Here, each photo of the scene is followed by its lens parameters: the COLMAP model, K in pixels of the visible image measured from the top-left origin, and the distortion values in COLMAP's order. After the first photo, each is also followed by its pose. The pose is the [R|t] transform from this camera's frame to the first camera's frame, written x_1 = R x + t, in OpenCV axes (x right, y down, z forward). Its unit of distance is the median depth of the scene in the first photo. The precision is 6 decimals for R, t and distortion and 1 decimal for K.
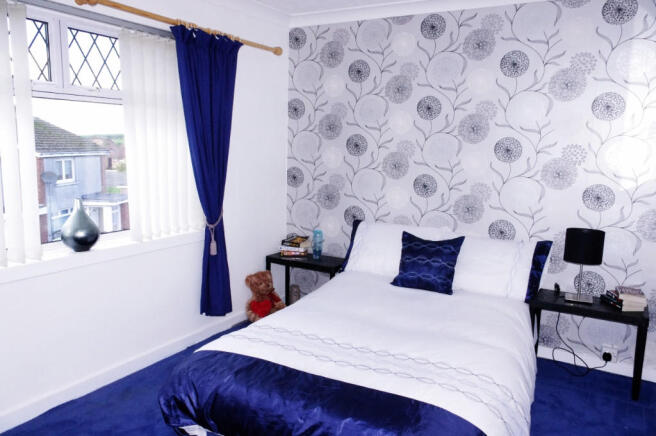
lens RADIAL K [[518.7, 0, 328.0], [0, 518.7, 219.8], [0, 0, 1]] dist [-0.058048, 0.119173]
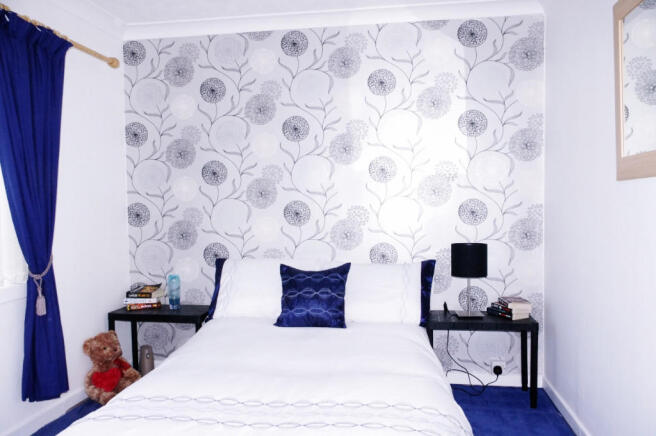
lens RADIAL K [[518.7, 0, 328.0], [0, 518.7, 219.8], [0, 0, 1]] dist [-0.058048, 0.119173]
pose [[0.930793, -0.050986, 0.361974, -0.096266], [0.090450, 0.991557, -0.092920, 0.036680], [-0.354180, 0.119230, 0.927545, 0.145519]]
